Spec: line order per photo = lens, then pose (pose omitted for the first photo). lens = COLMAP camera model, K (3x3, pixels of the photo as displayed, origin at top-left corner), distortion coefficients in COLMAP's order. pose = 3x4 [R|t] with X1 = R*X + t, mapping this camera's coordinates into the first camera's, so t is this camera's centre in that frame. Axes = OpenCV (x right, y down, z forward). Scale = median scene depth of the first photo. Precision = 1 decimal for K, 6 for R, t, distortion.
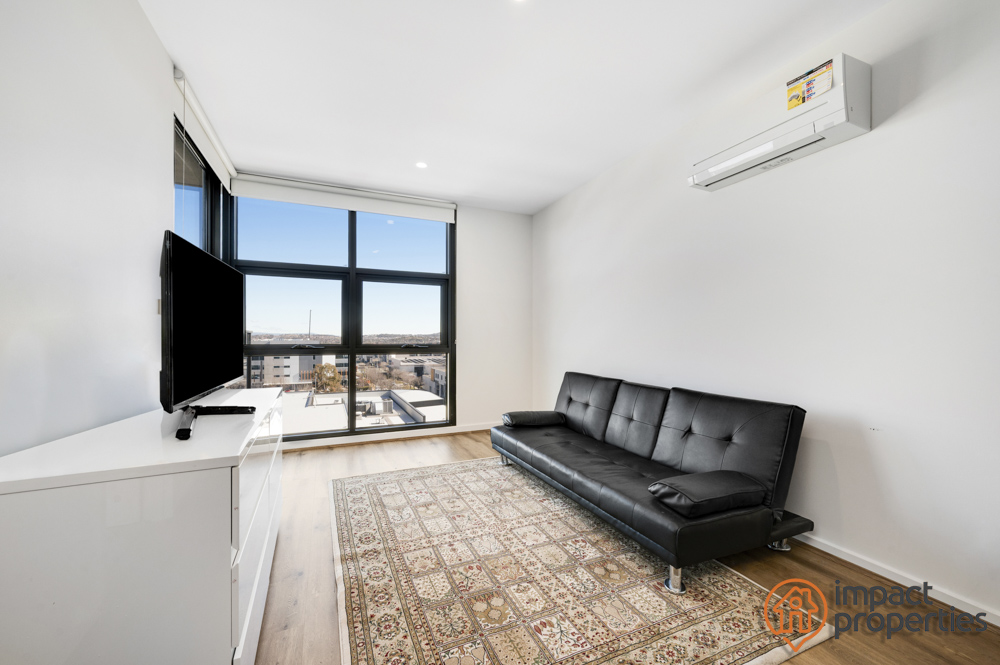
lens RADIAL K [[390.1, 0, 496.3], [0, 390.1, 334.9], [0, 0, 1]] dist [0.000988, 0.000017]
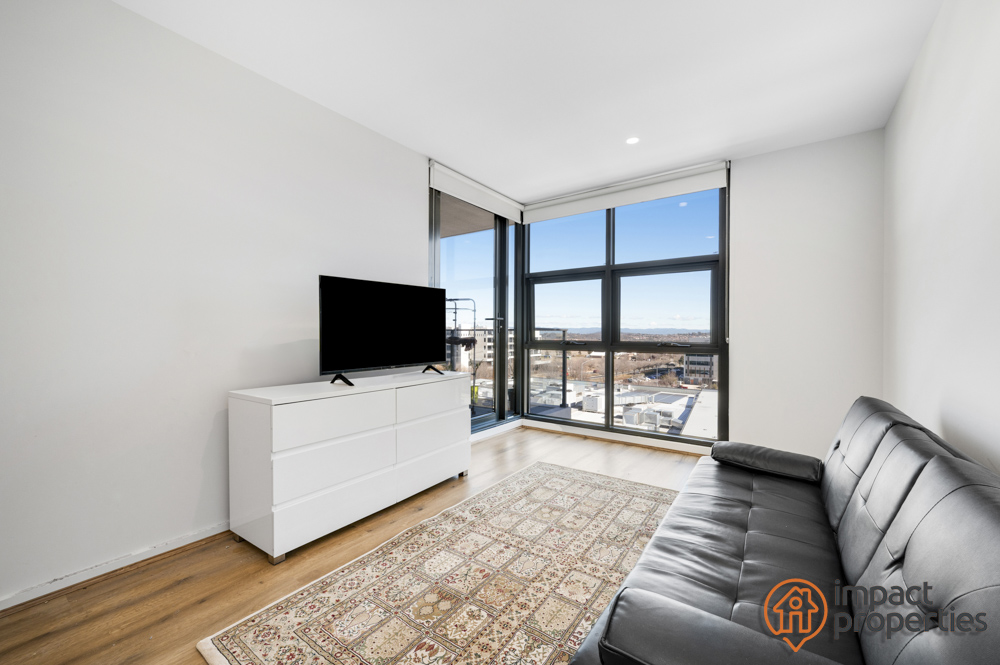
lens RADIAL K [[394.4, 0, 505.7], [0, 394.4, 332.2], [0, 0, 1]] dist [0.001806, 0.000117]
pose [[0.519188, -0.000944, -0.854660, 0.421179], [0.003298, 0.999994, 0.000899, -0.000763], [0.854654, -0.003285, 0.519188, 0.280516]]
